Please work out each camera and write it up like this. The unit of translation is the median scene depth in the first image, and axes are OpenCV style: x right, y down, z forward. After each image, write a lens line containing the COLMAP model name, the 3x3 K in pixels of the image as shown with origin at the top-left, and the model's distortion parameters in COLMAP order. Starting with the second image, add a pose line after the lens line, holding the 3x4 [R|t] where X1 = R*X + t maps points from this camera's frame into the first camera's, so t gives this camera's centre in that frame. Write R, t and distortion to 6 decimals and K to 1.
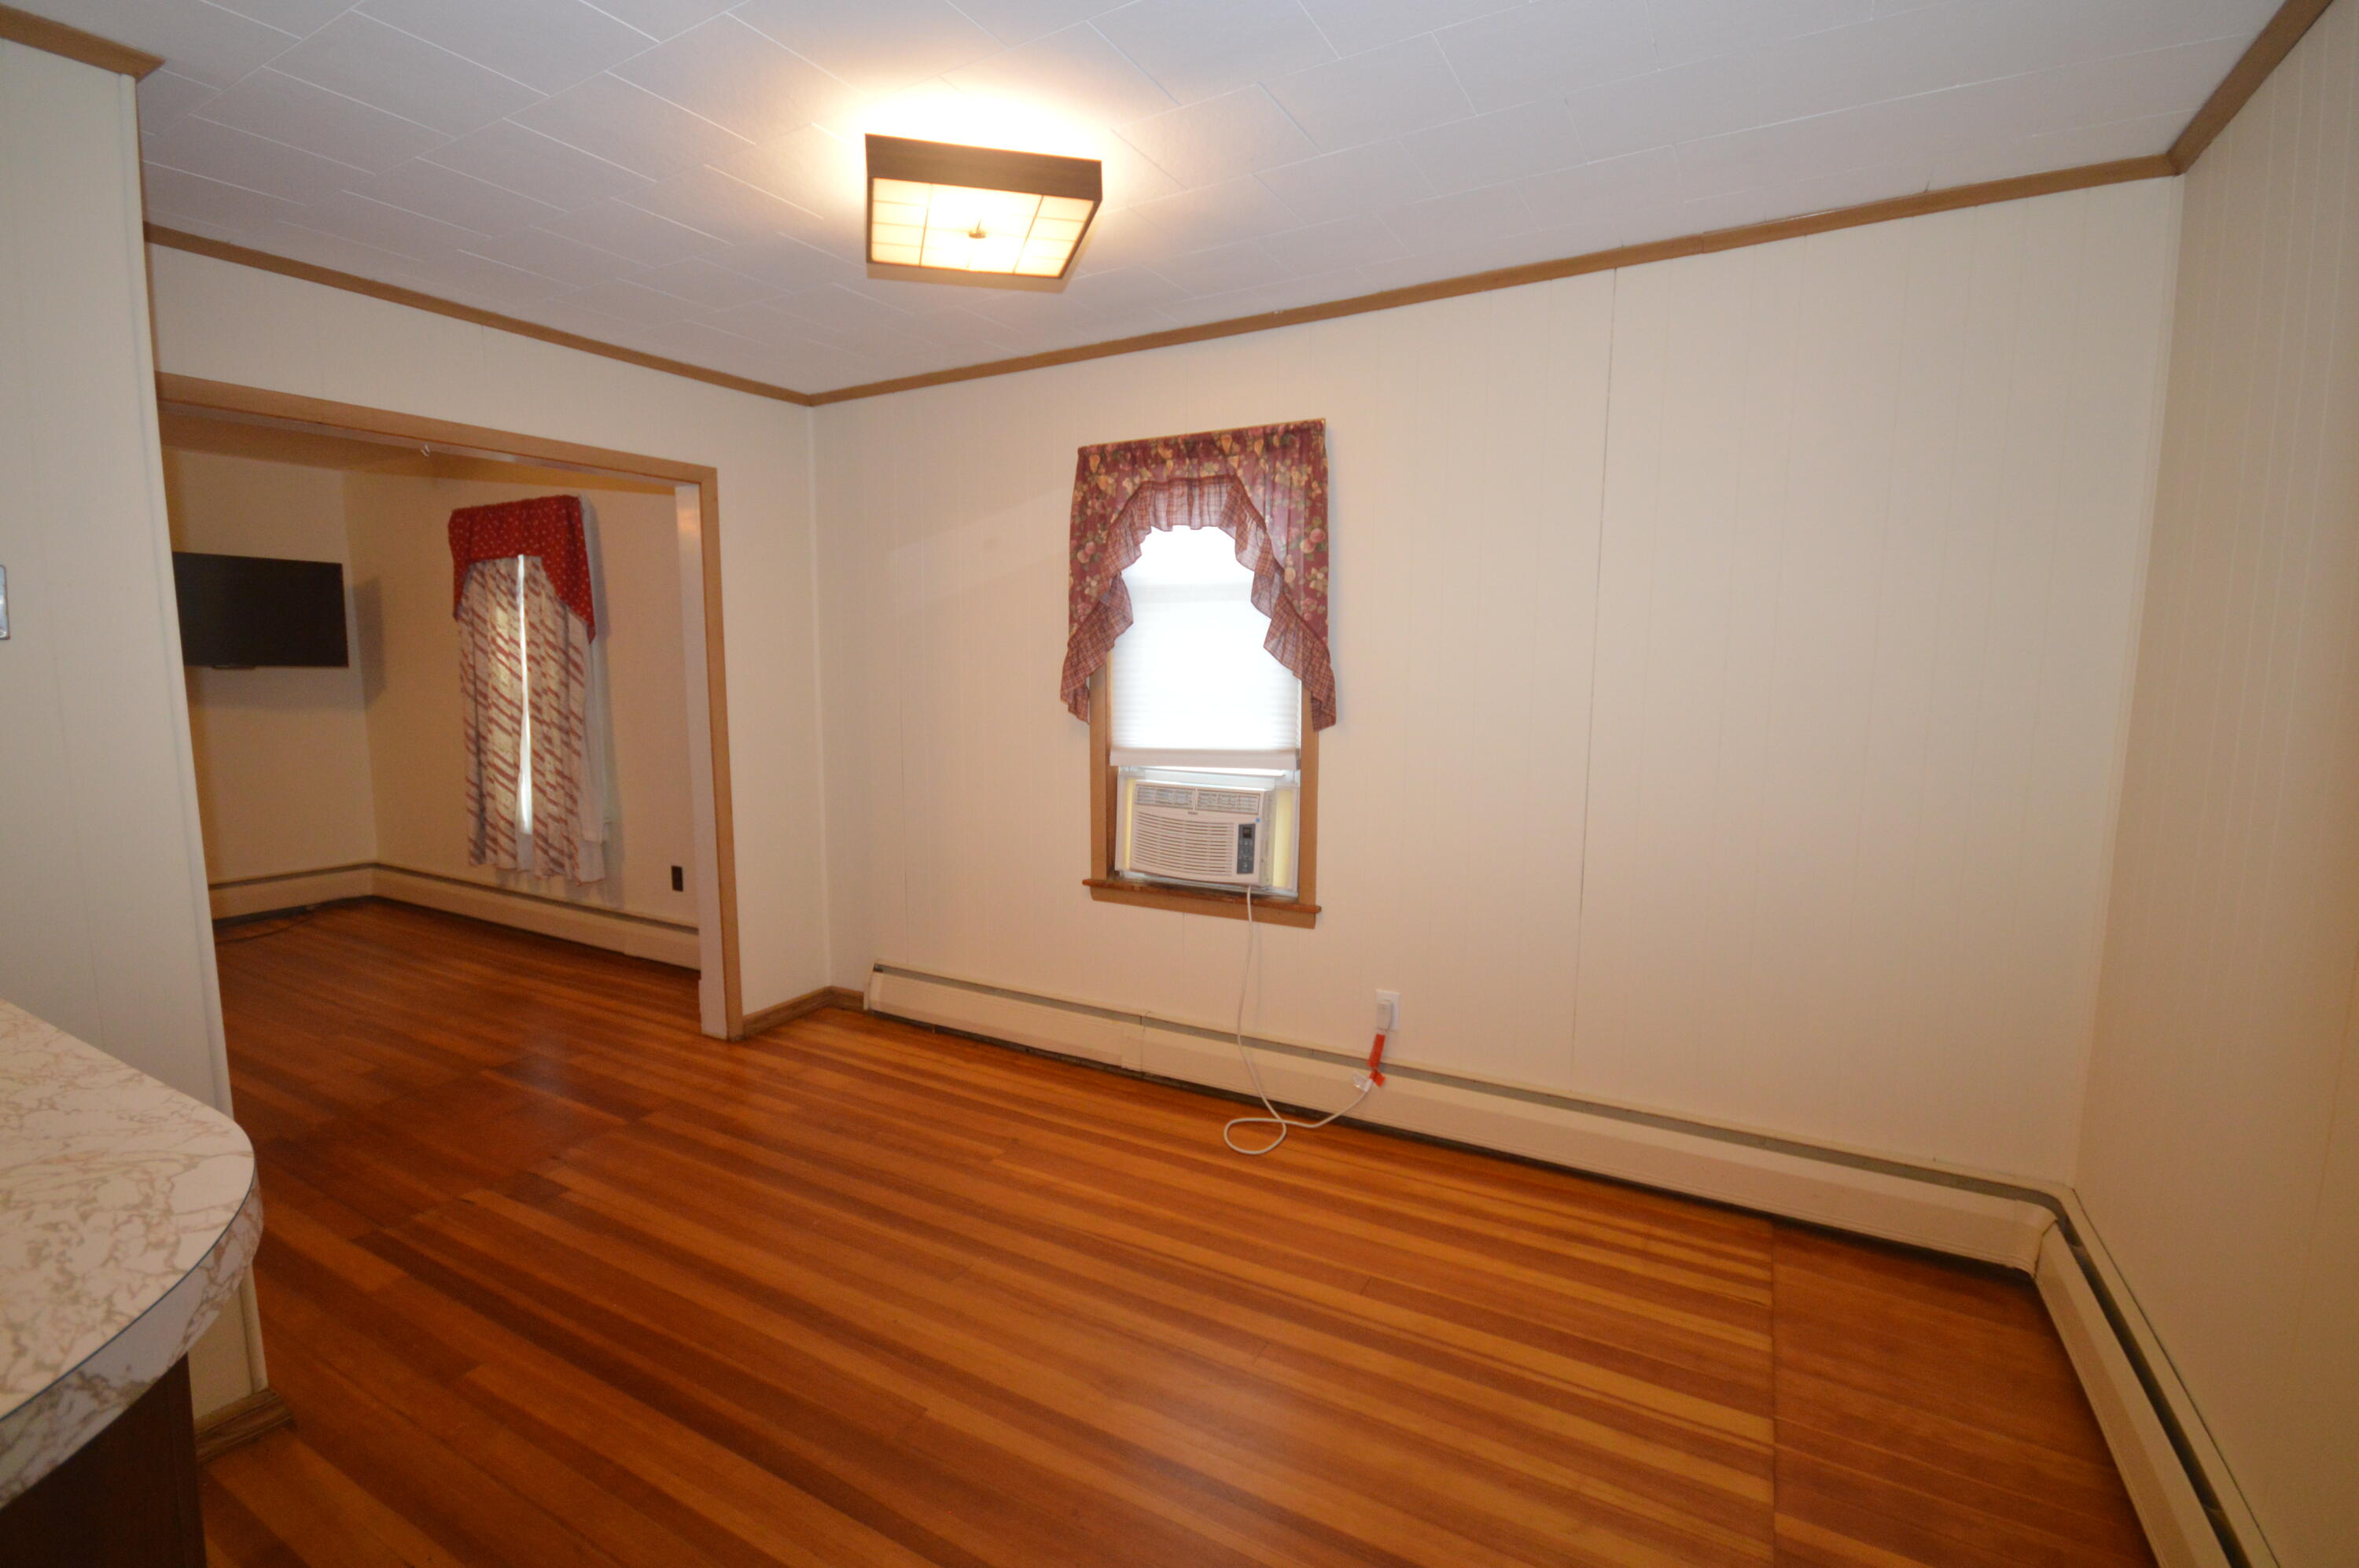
lens RADIAL K [[1047.0, 0, 1177.1], [0, 1047.0, 798.4], [0, 0, 1]] dist [0.003260, -0.000852]
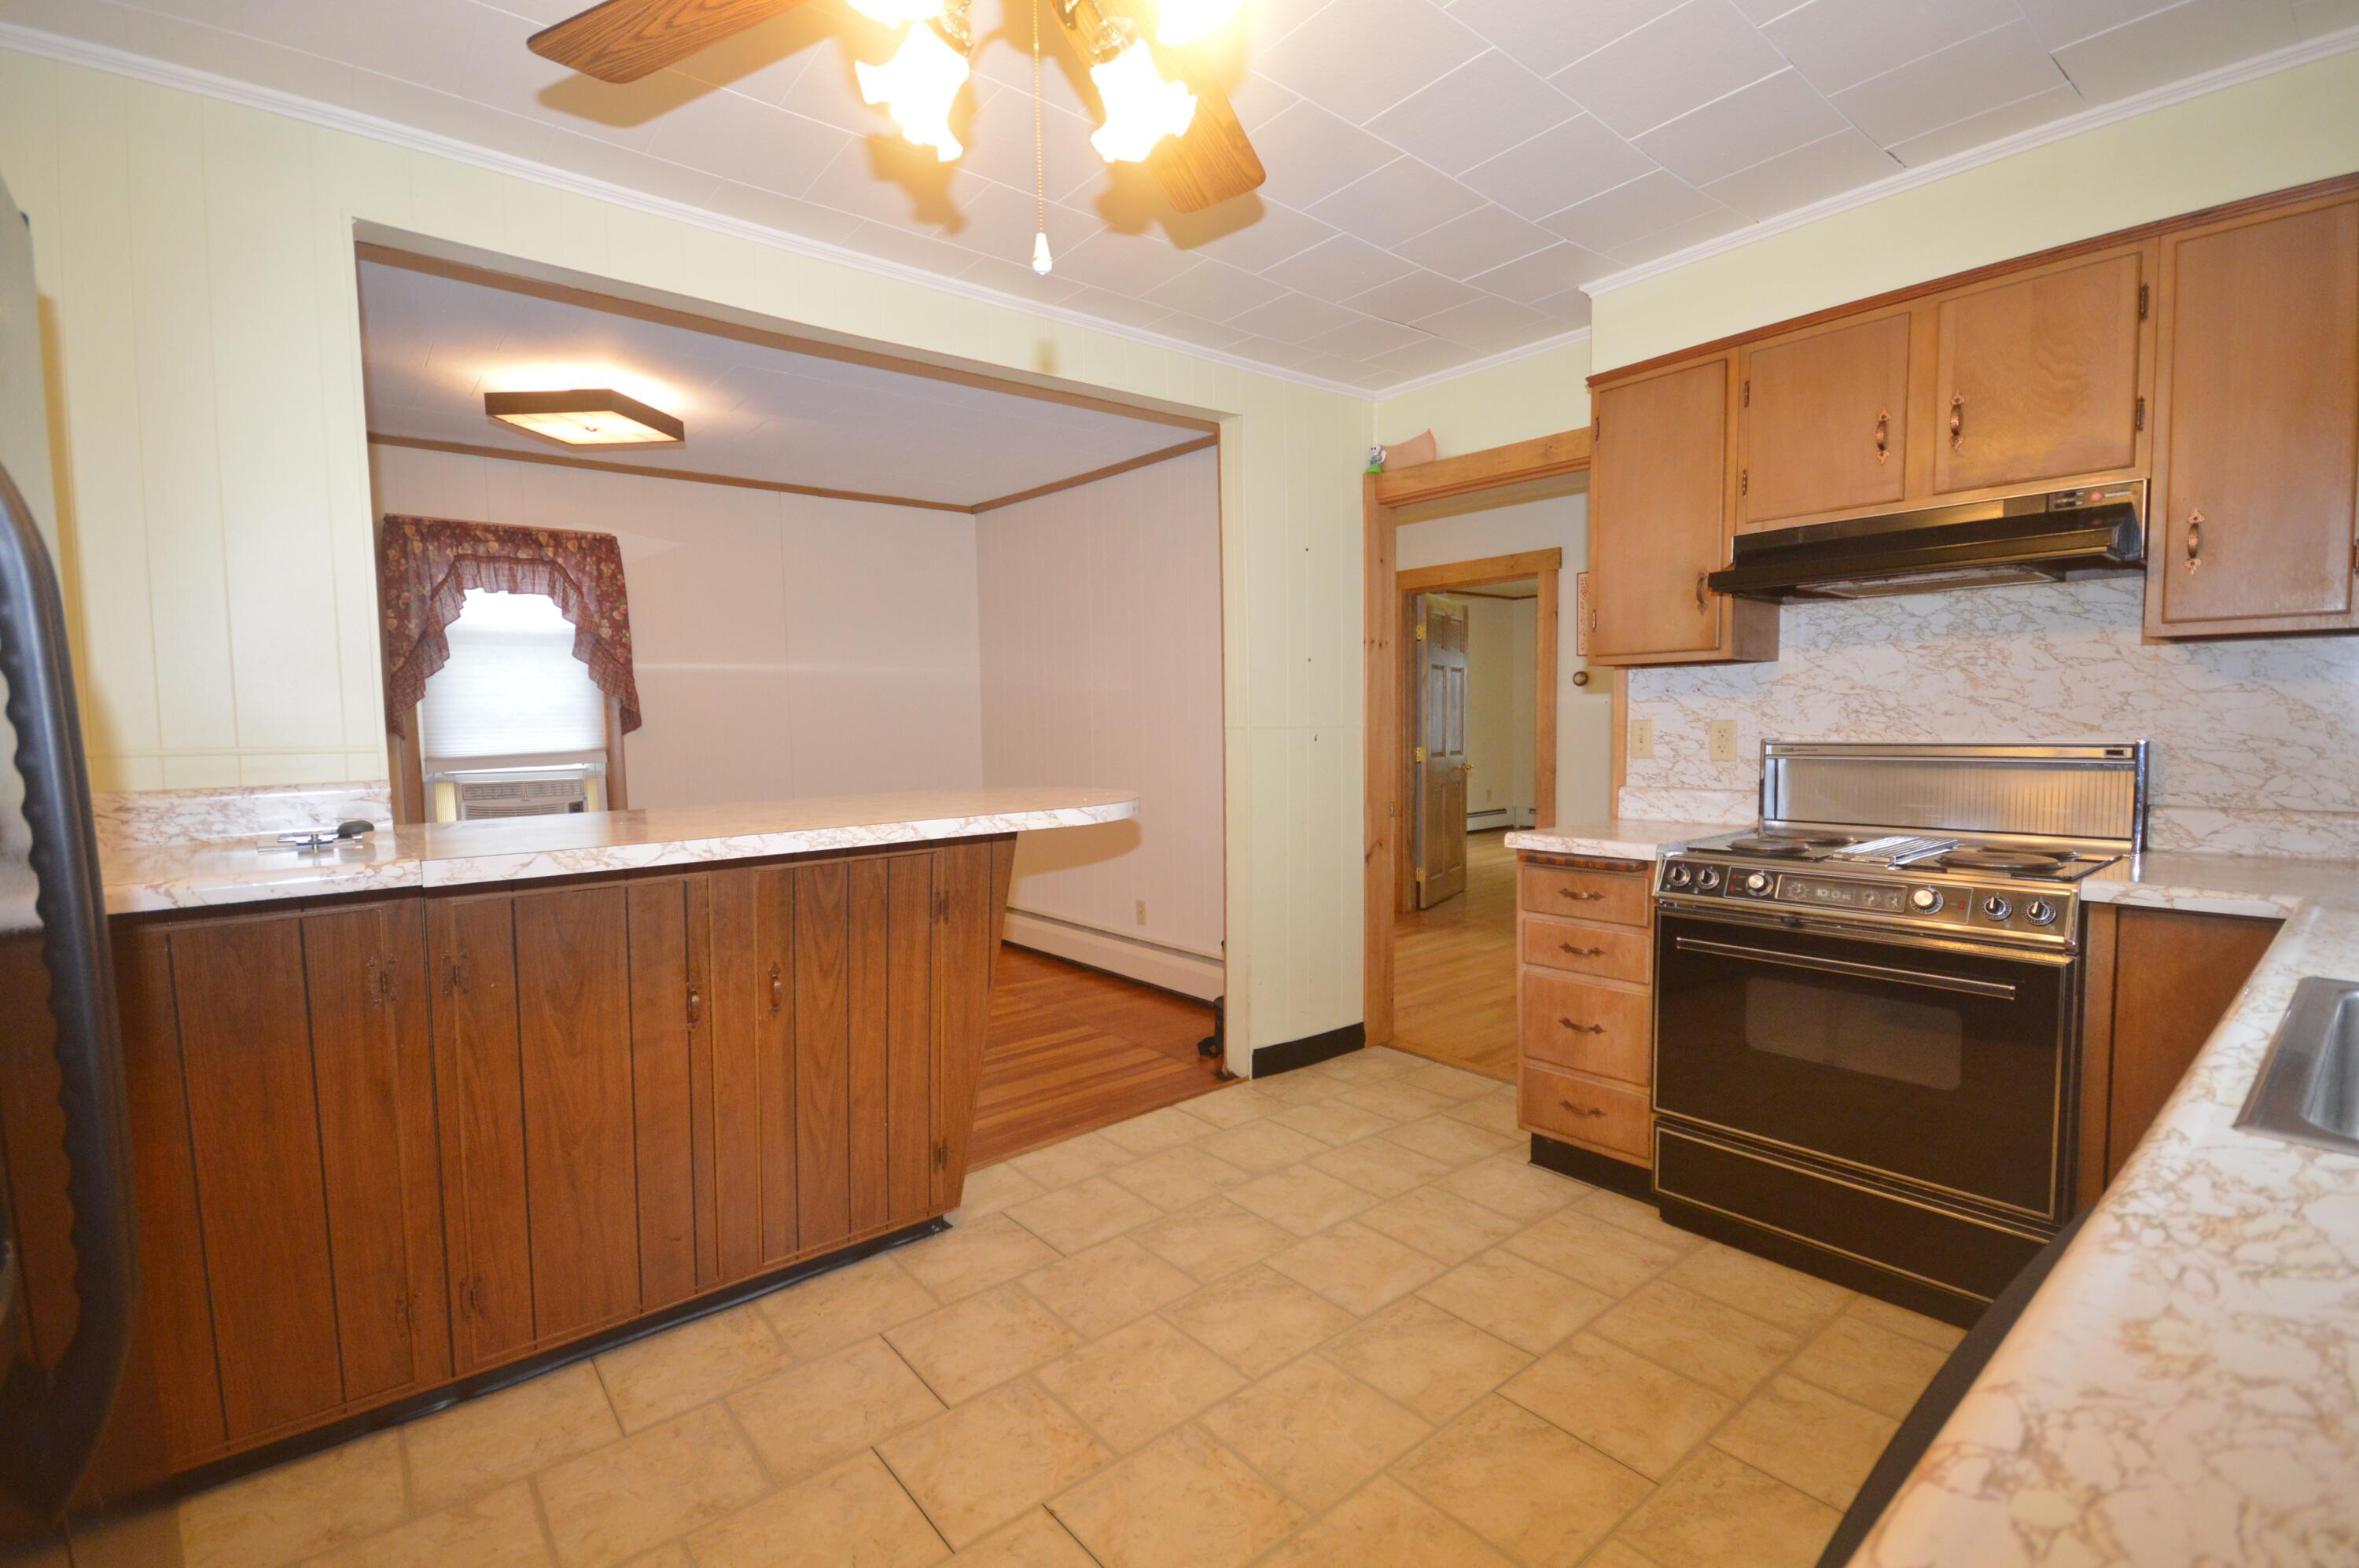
lens RADIAL K [[1047.0, 0, 1180.6], [0, 1047.0, 781.8], [0, 0, 1]] dist [0.003260, -0.000852]
pose [[0.352177, -0.070691, 0.933260, -1.010086], [0.131398, 0.991002, 0.025480, 0.071870], [-0.926664, 0.113655, 0.358297, -0.292255]]
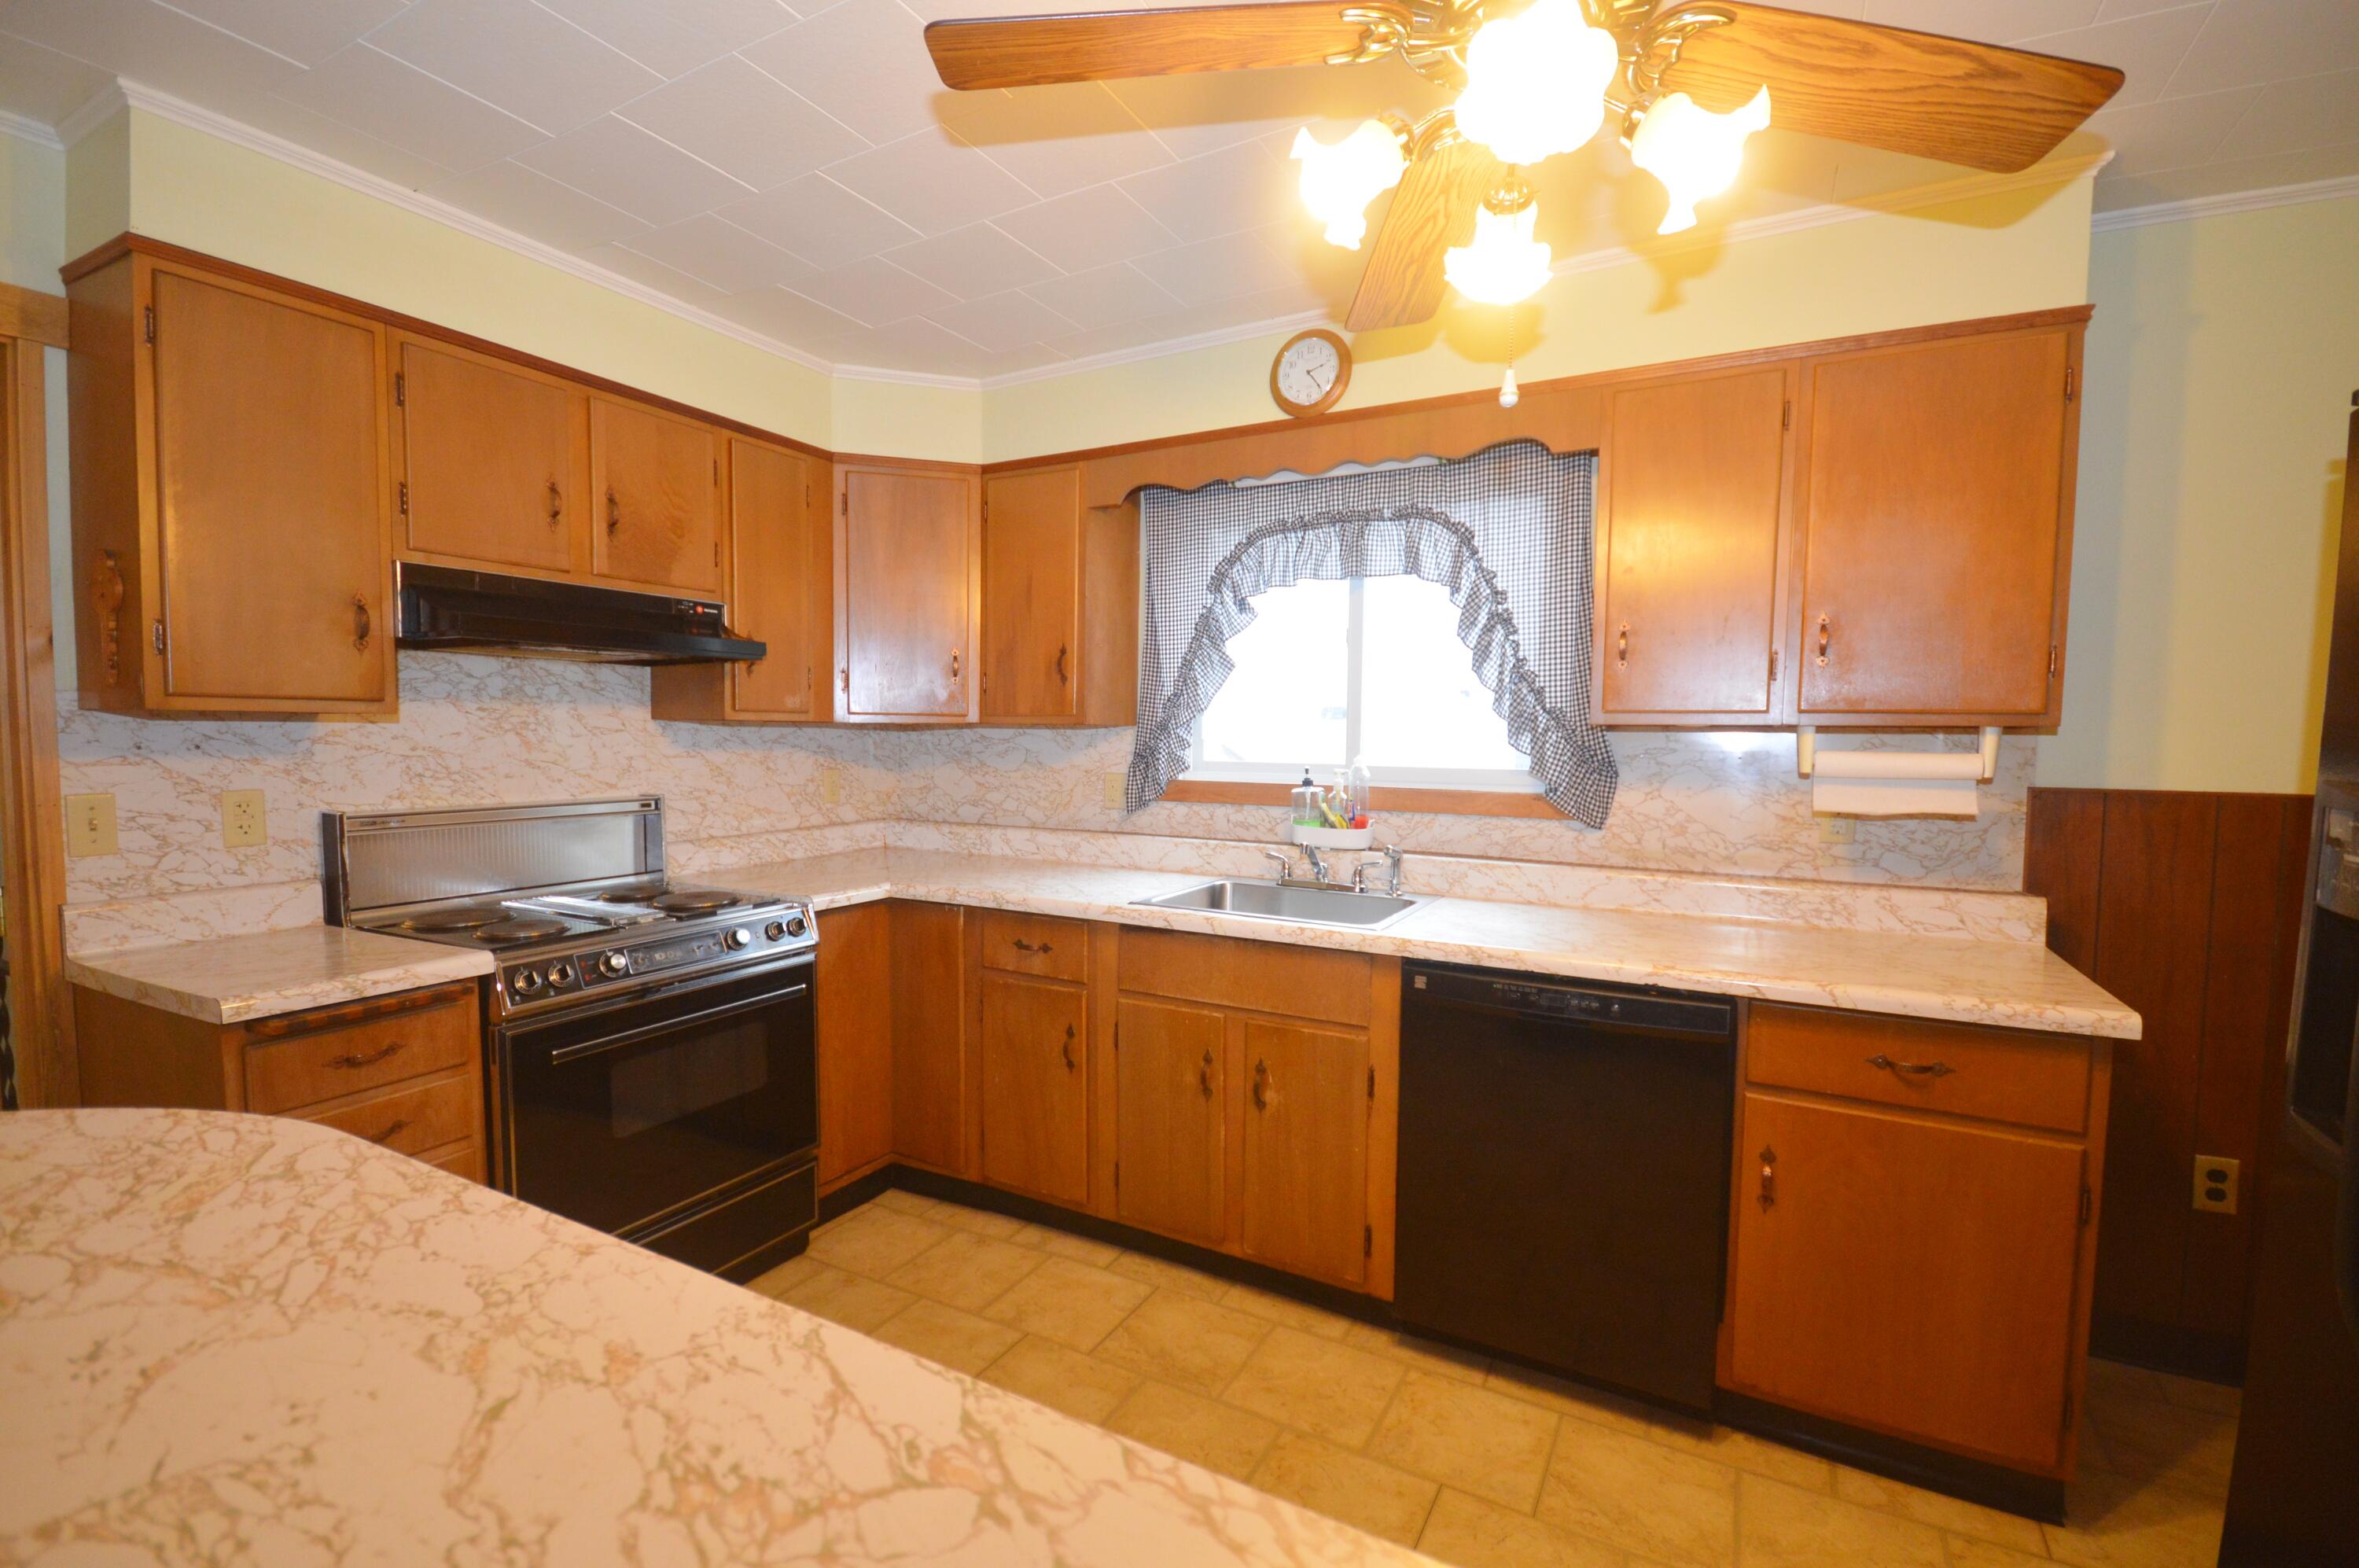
lens RADIAL K [[1047.0, 0, 1169.2], [0, 1047.0, 785.0], [0, 0, 1]] dist [0.003260, -0.000852]
pose [[-0.999729, -0.018188, -0.014539, -0.541479], [-0.020400, 0.985185, 0.170279, -0.027496], [0.011226, 0.170530, -0.985289, 0.270915]]
